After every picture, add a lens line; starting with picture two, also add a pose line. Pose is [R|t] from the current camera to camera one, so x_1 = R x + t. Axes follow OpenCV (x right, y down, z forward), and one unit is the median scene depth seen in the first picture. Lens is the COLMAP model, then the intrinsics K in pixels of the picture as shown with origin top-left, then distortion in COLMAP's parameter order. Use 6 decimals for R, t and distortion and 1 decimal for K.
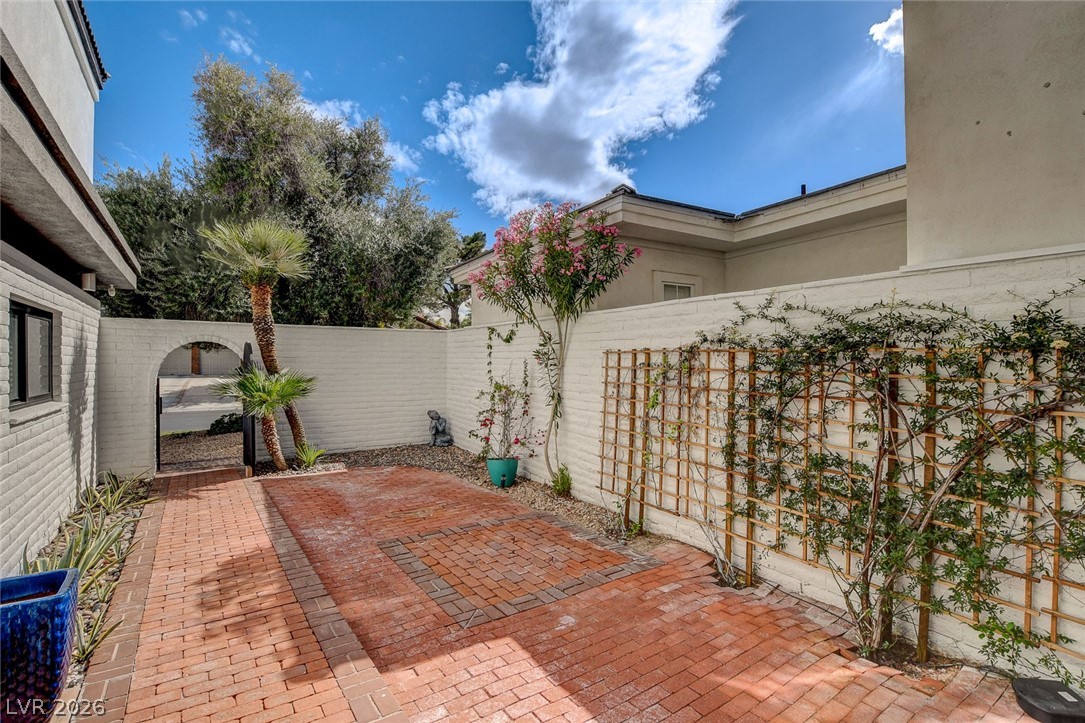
lens RADIAL K [[517.6, 0, 542.5], [0, 517.6, 364.6], [0, 0, 1]] dist [-0.032279, -0.000364]
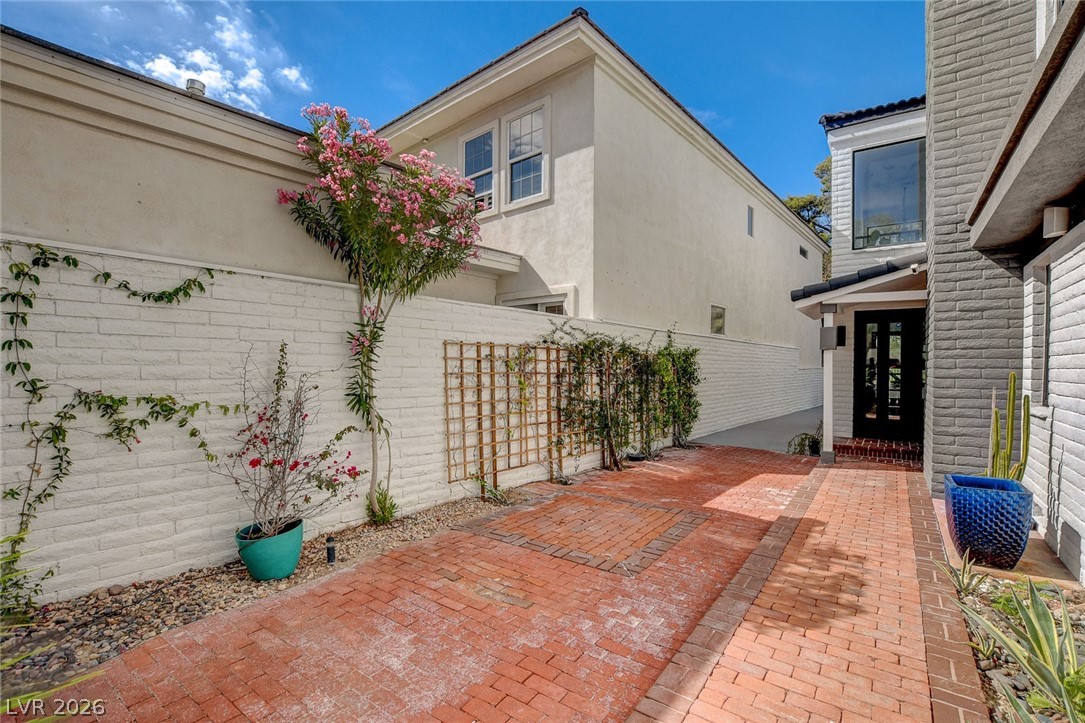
lens RADIAL K [[487.2, 0, 546.6], [0, 487.2, 374.6], [0, 0, 1]] dist [-0.024712, 0.000281]
pose [[-0.338736, -0.018938, 0.940691, -0.965356], [0.000075, 0.999797, 0.020155, 0.021266], [-0.940881, 0.006897, -0.338666, 1.363298]]
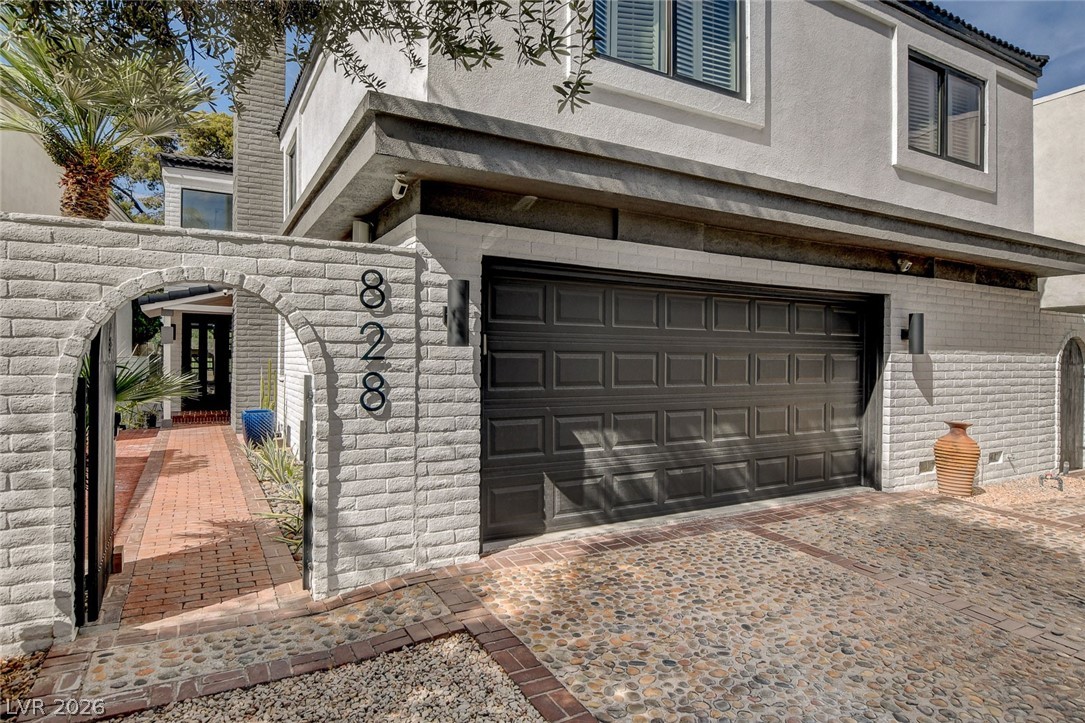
lens RADIAL K [[623.7, 0, 539.6], [0, 623.7, 353.1], [0, 0, 1]] dist [-0.020424, 0.001883]
pose [[-0.995614, -0.006261, 0.093346, -1.629075], [-0.006714, 0.999967, -0.004535, 0.015437], [-0.093315, -0.005141, -0.995623, 2.445219]]
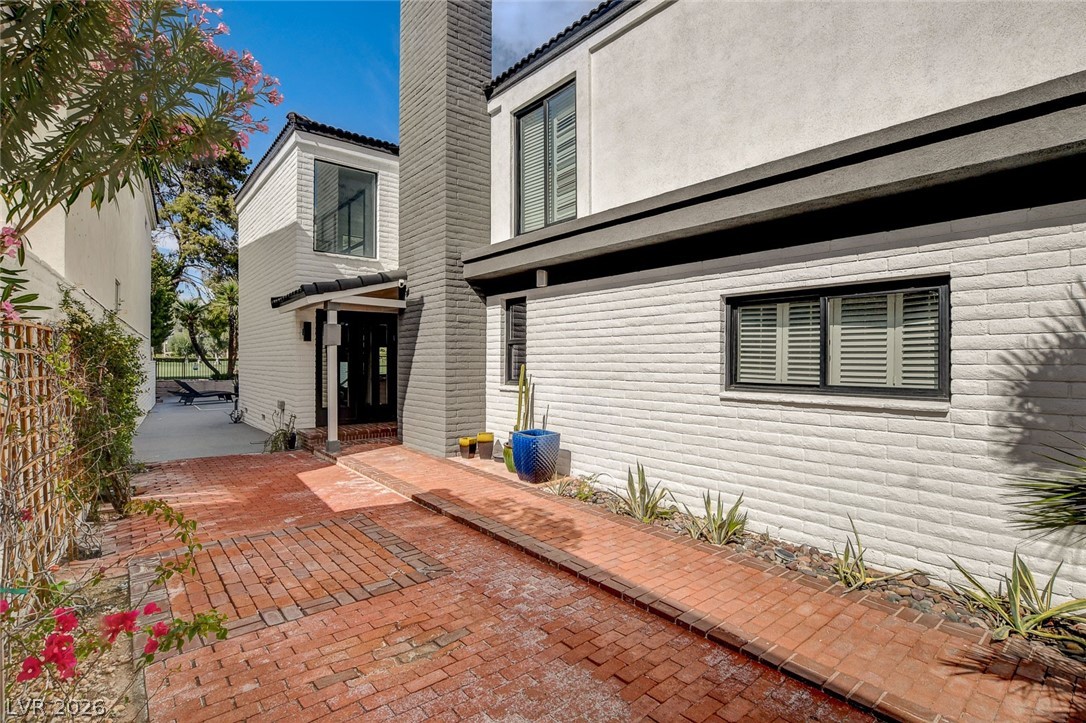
lens RADIAL K [[518.1, 0, 550.0], [0, 518.1, 359.9], [0, 0, 1]] dist [-0.032279, -0.000364]
pose [[-0.994694, -0.002008, -0.102860, -0.386423], [-0.002505, 0.999986, 0.004703, 0.013377], [0.102849, 0.004936, -0.994685, 1.794334]]
